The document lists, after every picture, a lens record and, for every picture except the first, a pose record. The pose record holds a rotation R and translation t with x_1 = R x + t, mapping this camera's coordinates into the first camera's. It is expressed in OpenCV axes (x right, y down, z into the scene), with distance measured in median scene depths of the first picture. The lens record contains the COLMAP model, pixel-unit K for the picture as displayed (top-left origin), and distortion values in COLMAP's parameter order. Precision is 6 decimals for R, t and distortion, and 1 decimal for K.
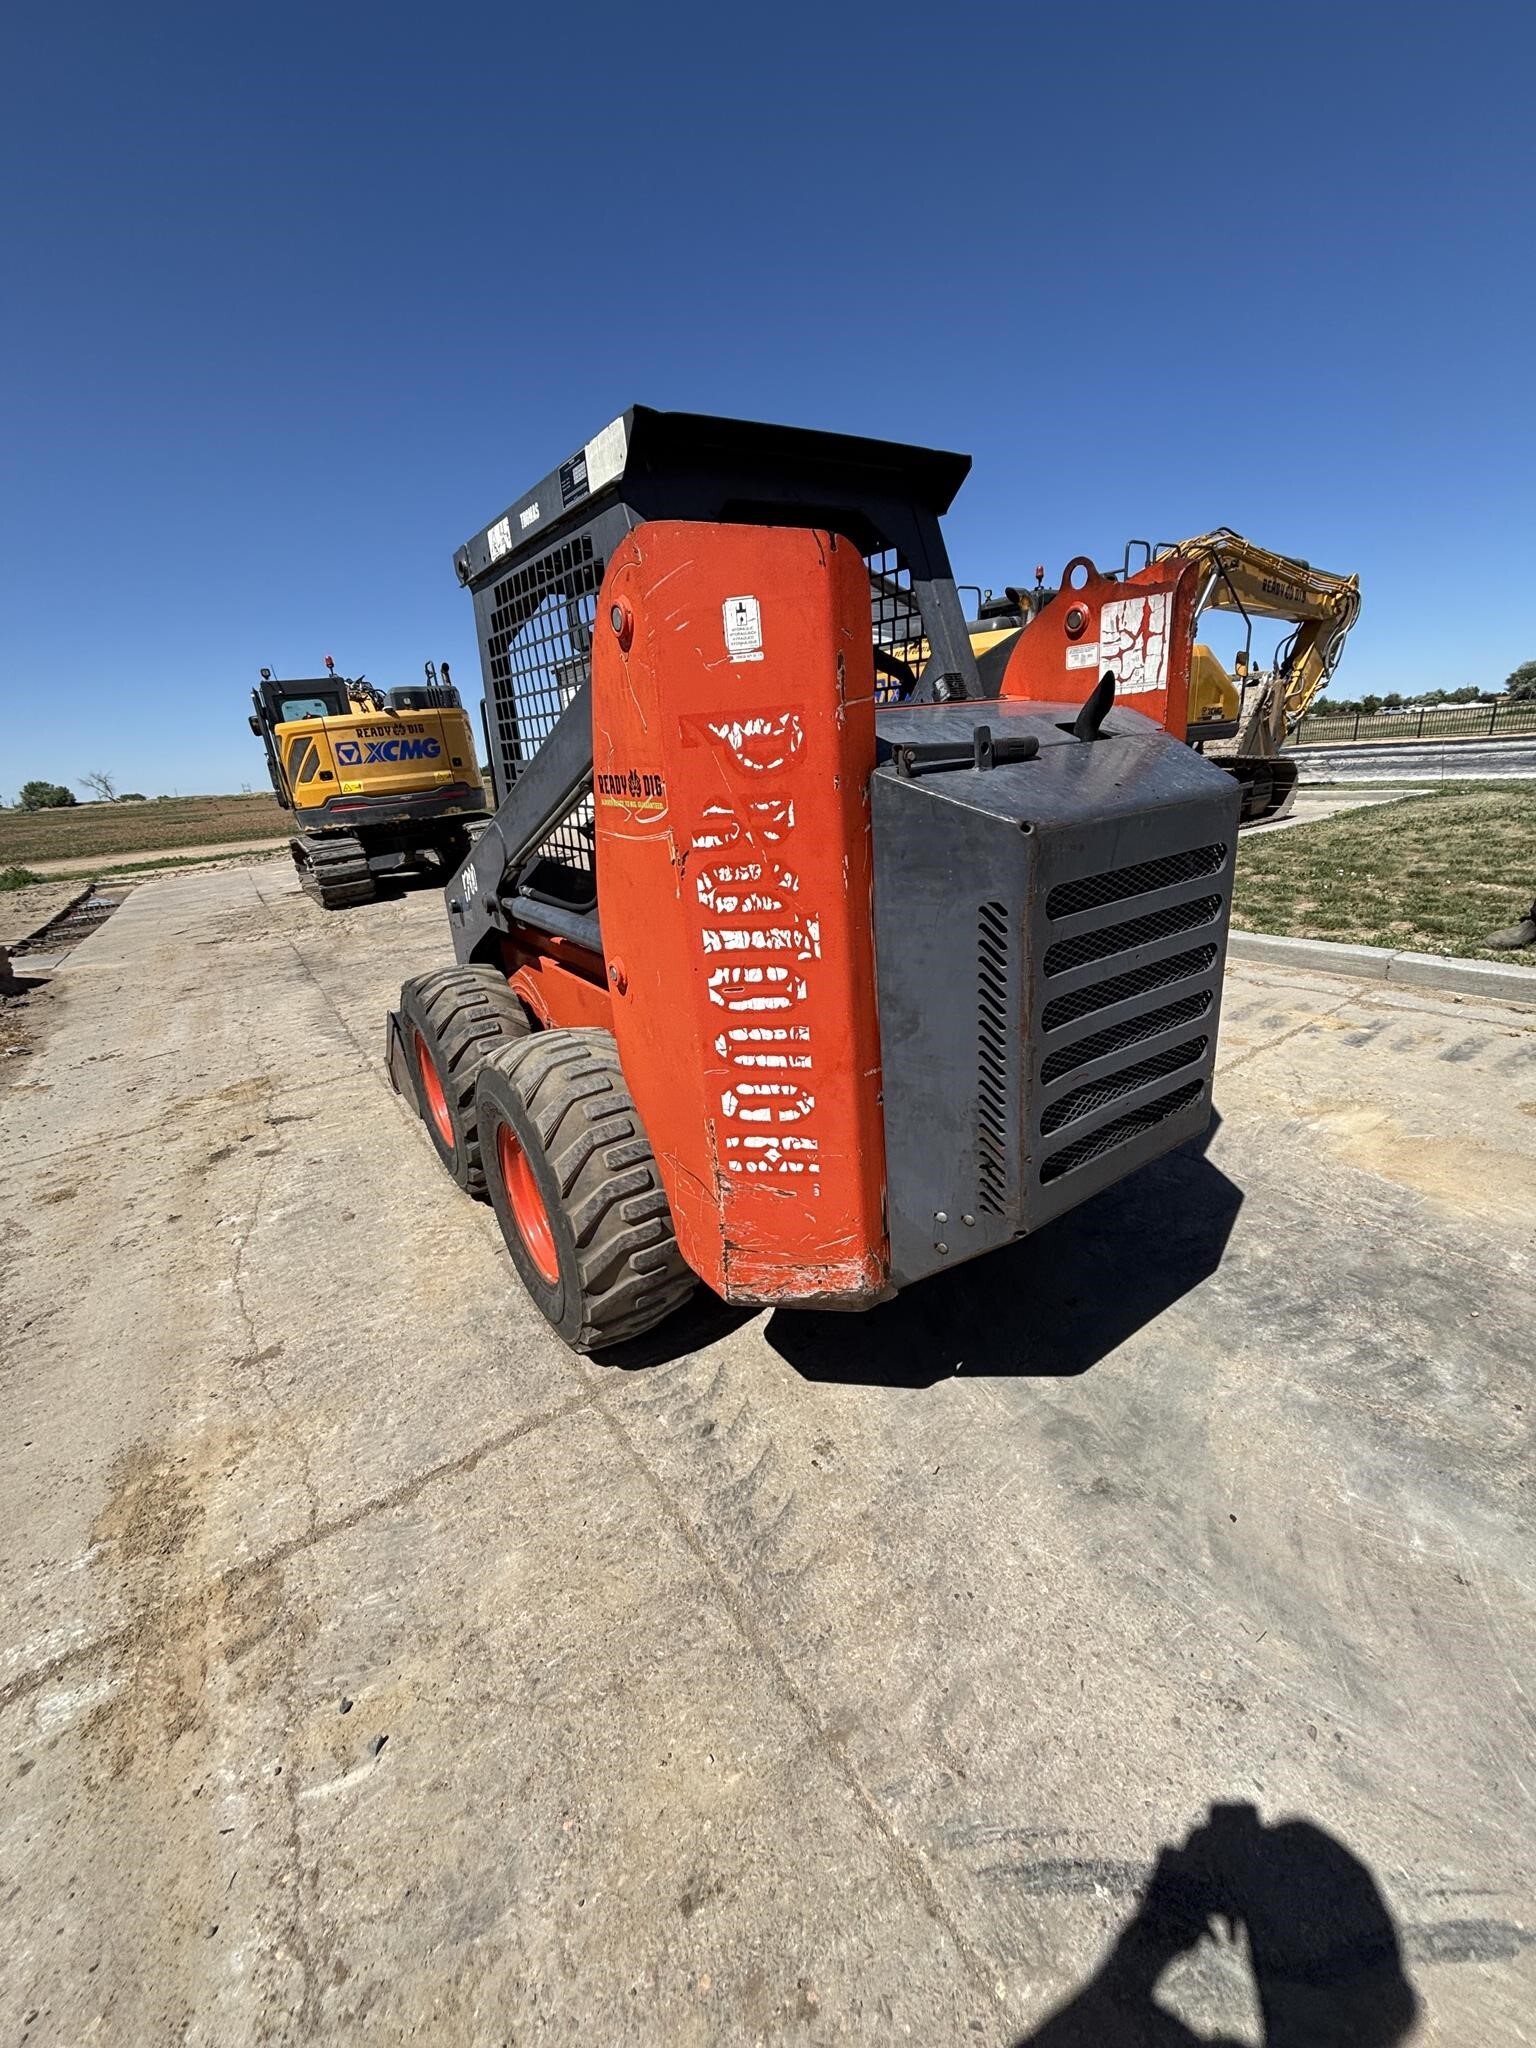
lens RADIAL K [[832.1, 0, 775.3], [0, 832.1, 1024.8], [0, 0, 1]] dist [-0.004323, 0.002598]
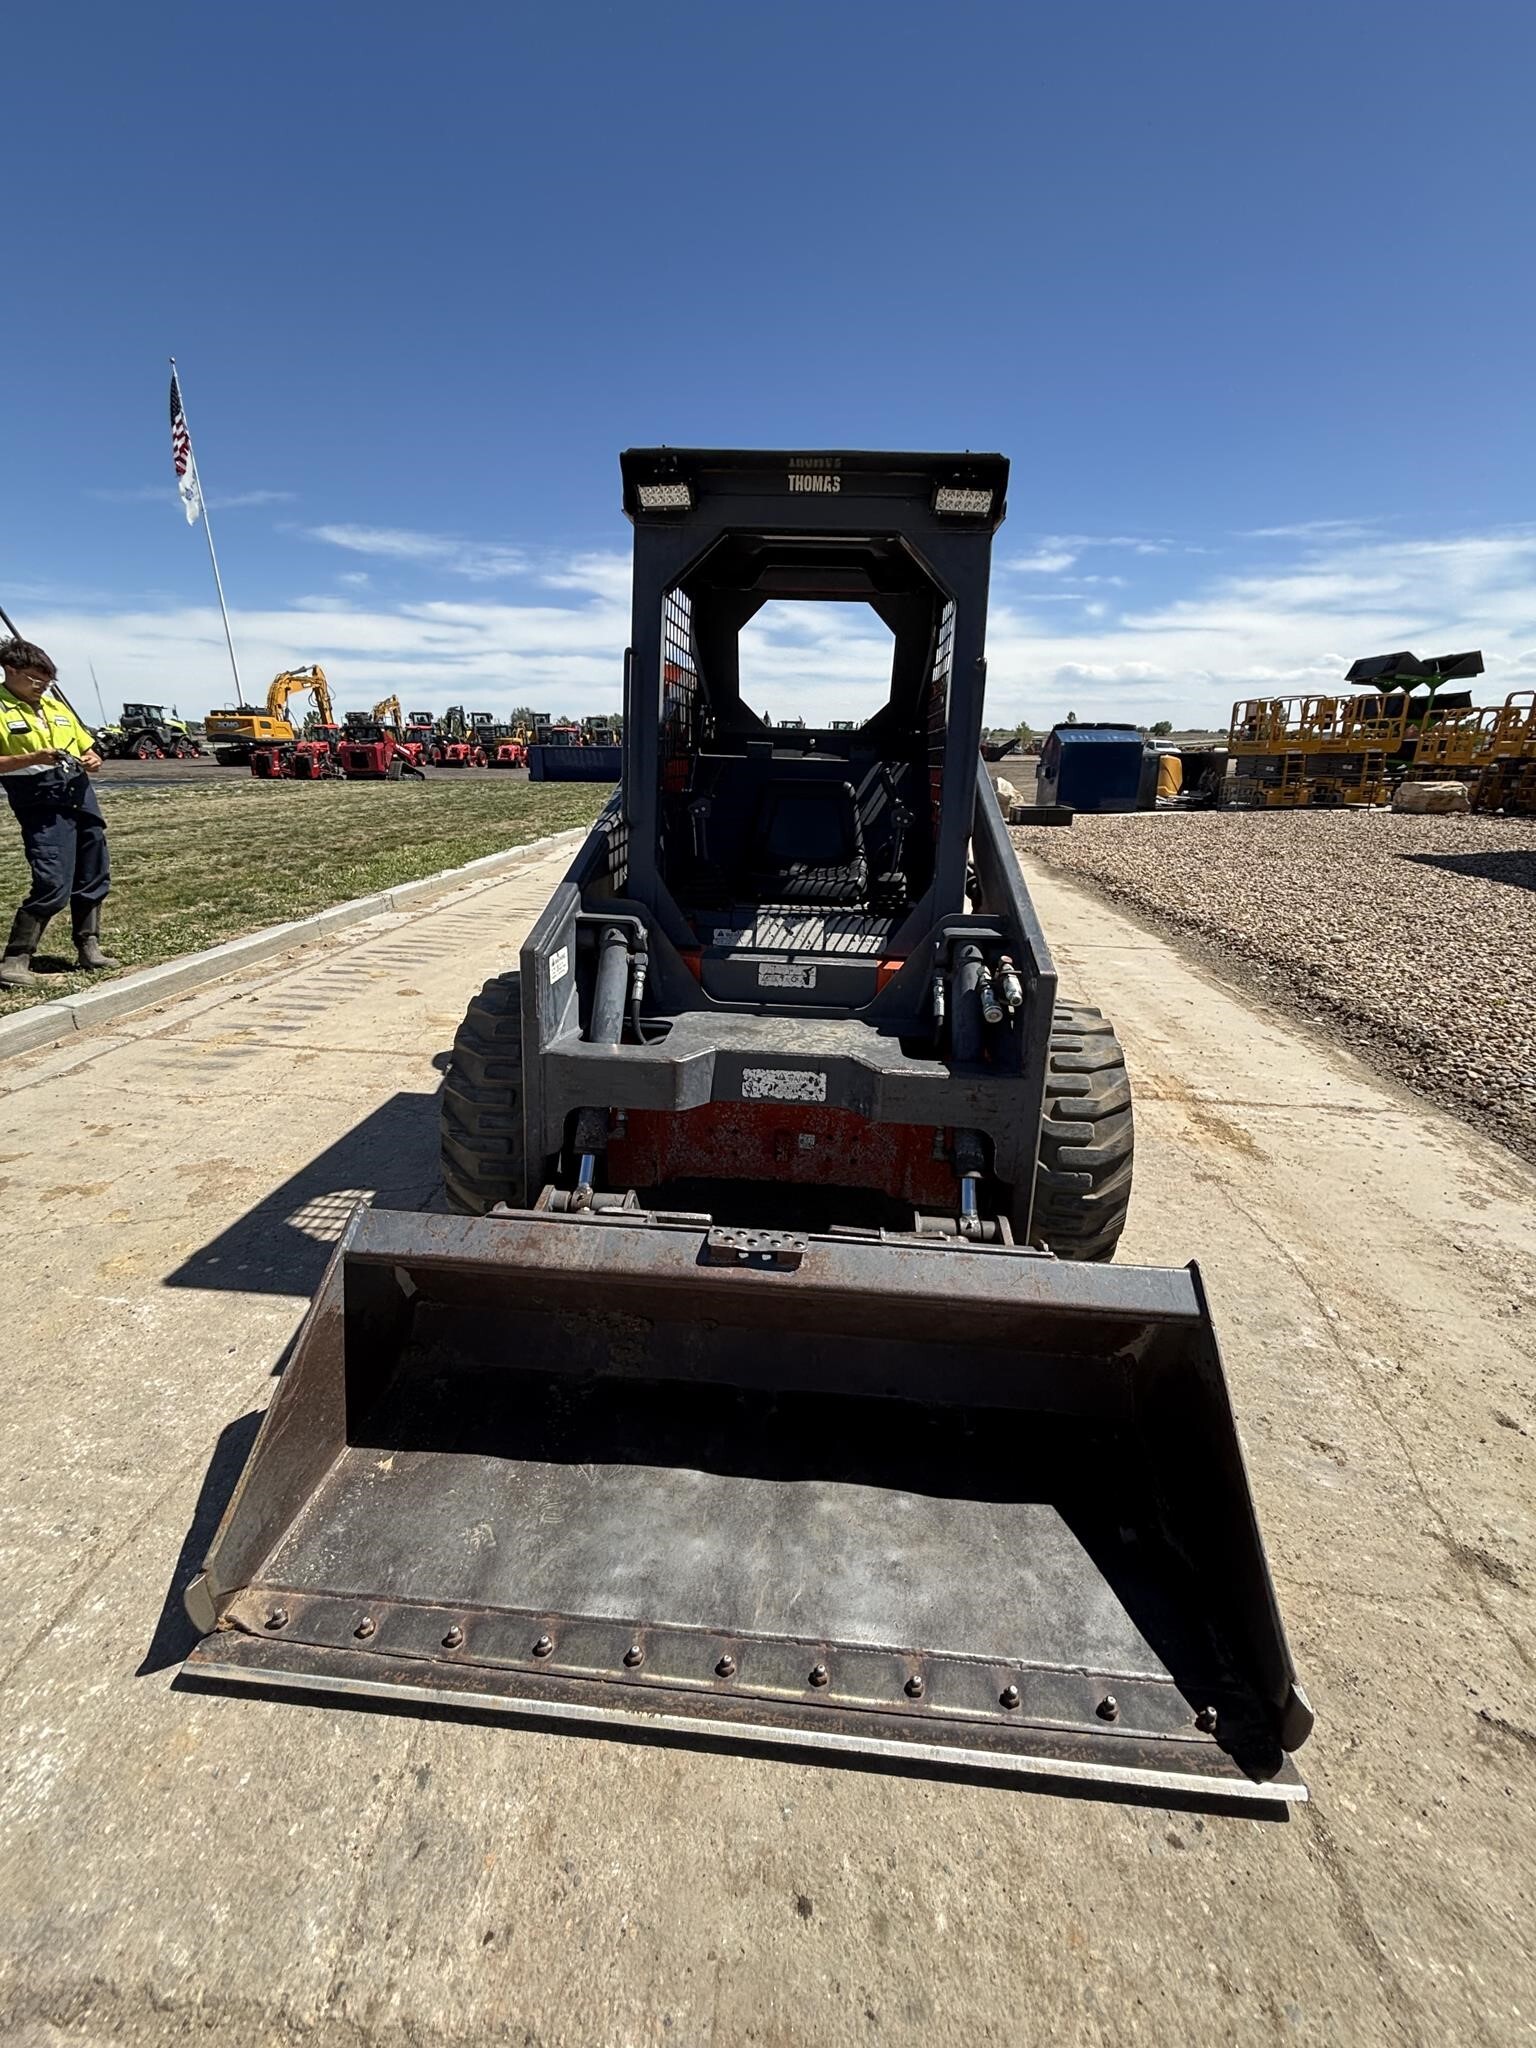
lens RADIAL K [[825.3, 0, 769.8], [0, 825.3, 1024.8], [0, 0, 1]] dist [-0.002943, 0.000702]
pose [[-0.783083, -0.142705, 0.605323, -1.202251], [0.235573, 0.832729, 0.501067, -0.925268], [-0.575574, 0.534975, -0.618478, 3.018729]]
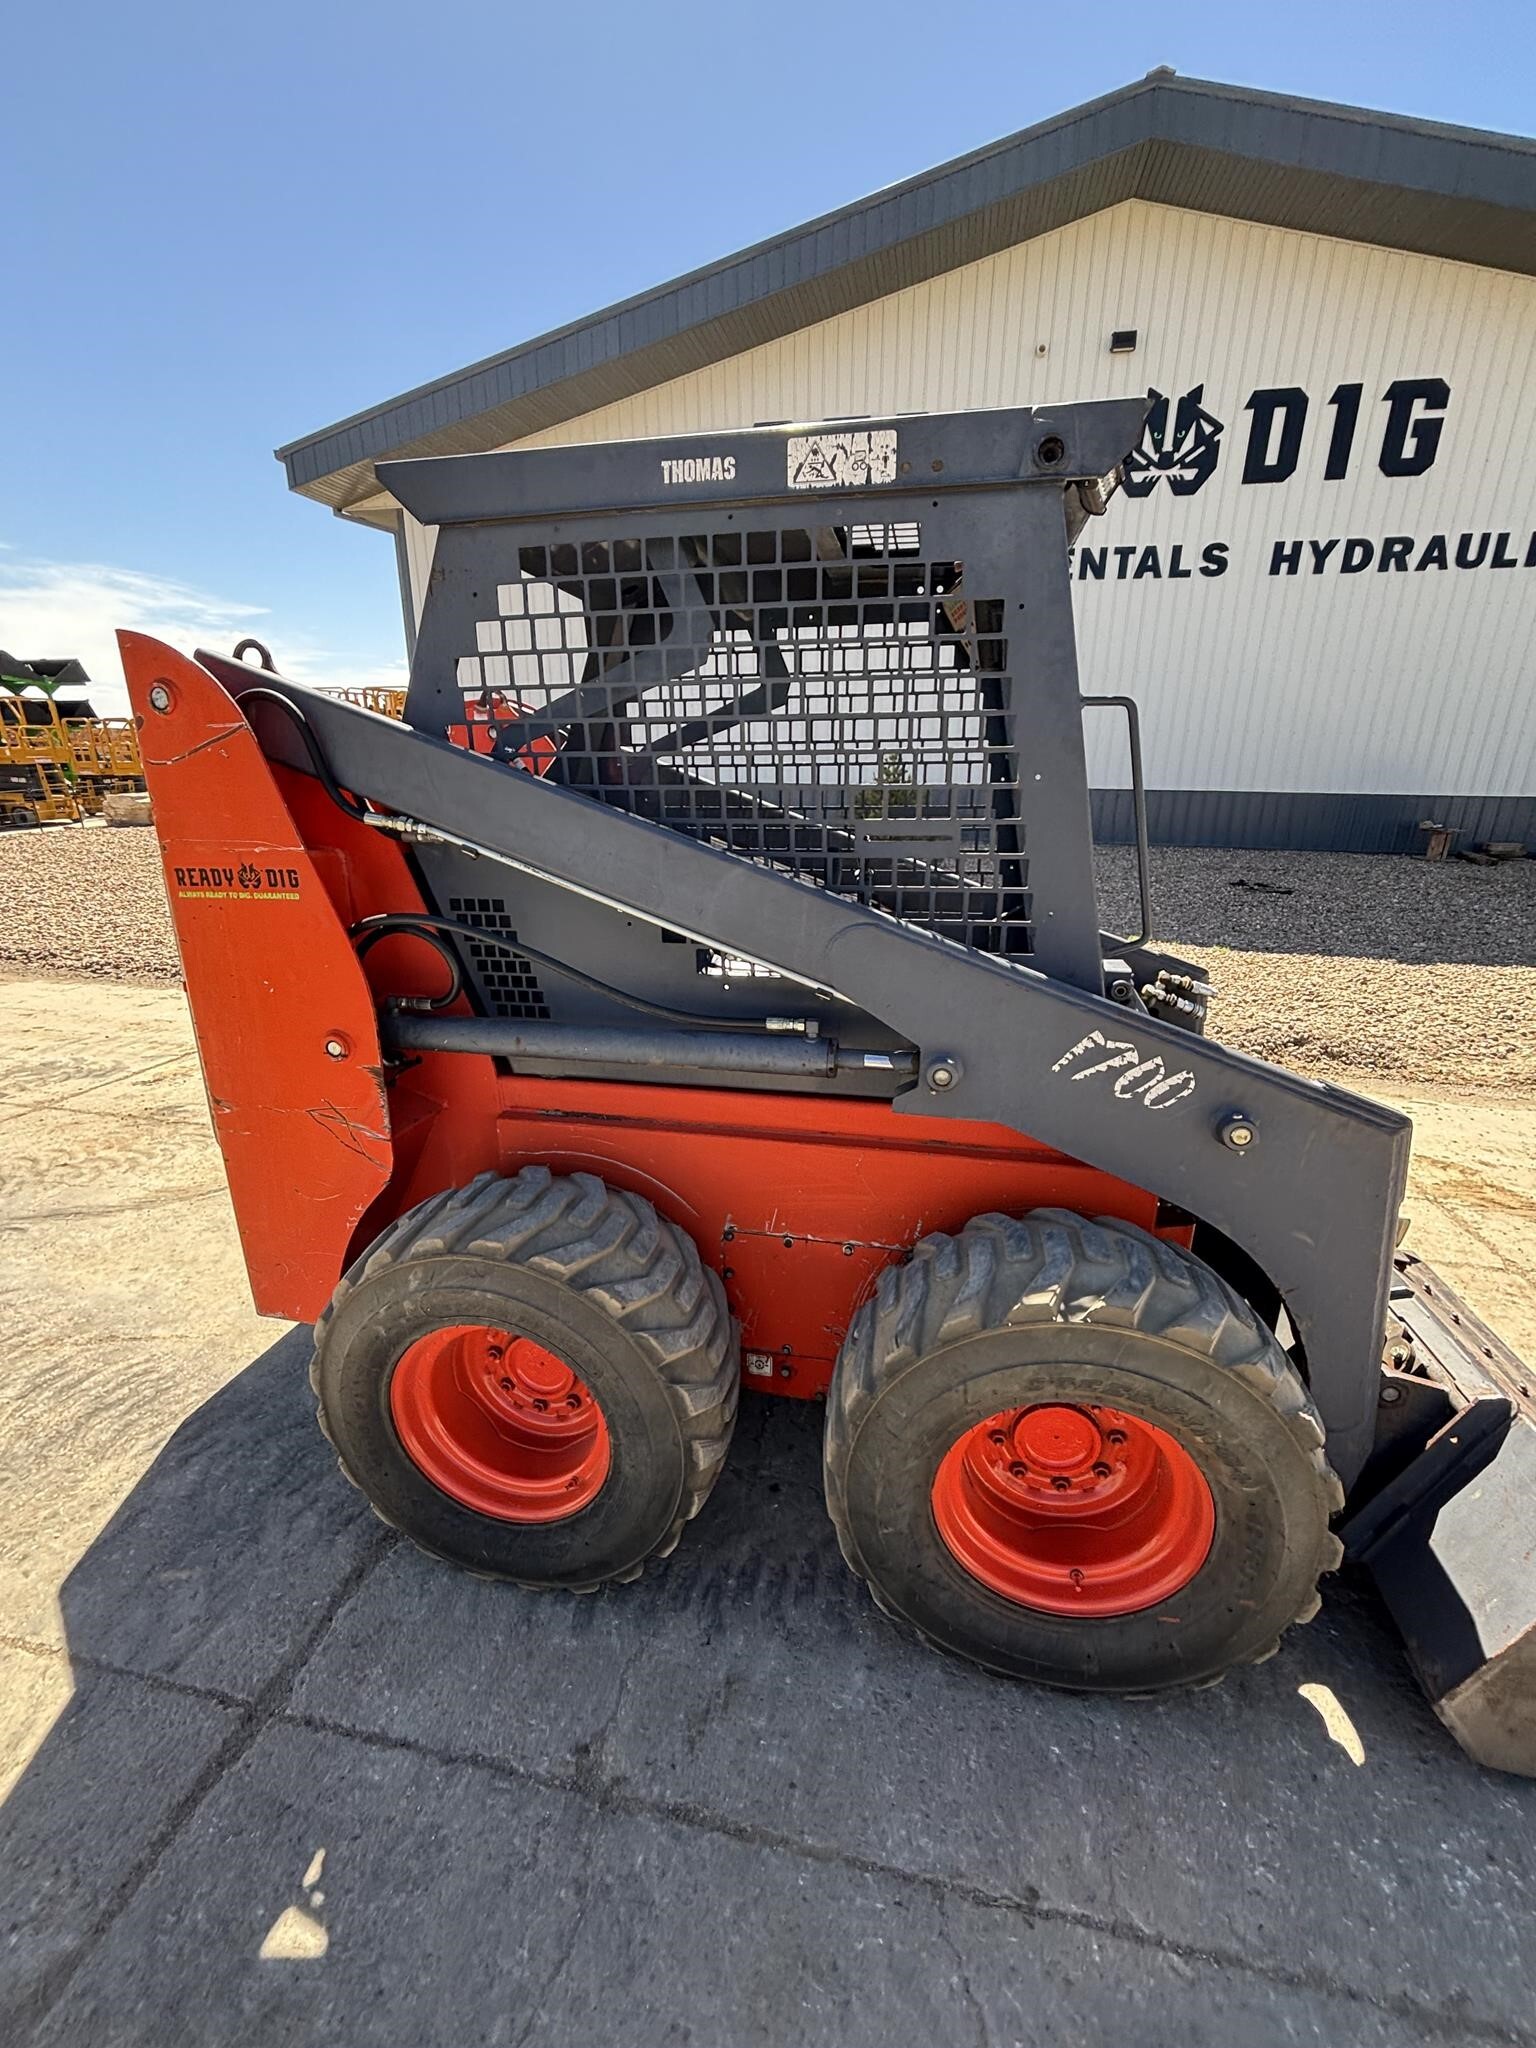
lens RADIAL K [[824.3, 0, 771.9], [0, 824.3, 1023.5], [0, 0, 1]] dist [-0.000420, 0.000234]
pose [[-0.715204, 0.271760, -0.643917, 0.755846], [-0.179086, 0.819294, 0.544688, -0.946073], [0.675582, 0.504880, -0.537294, 2.415767]]
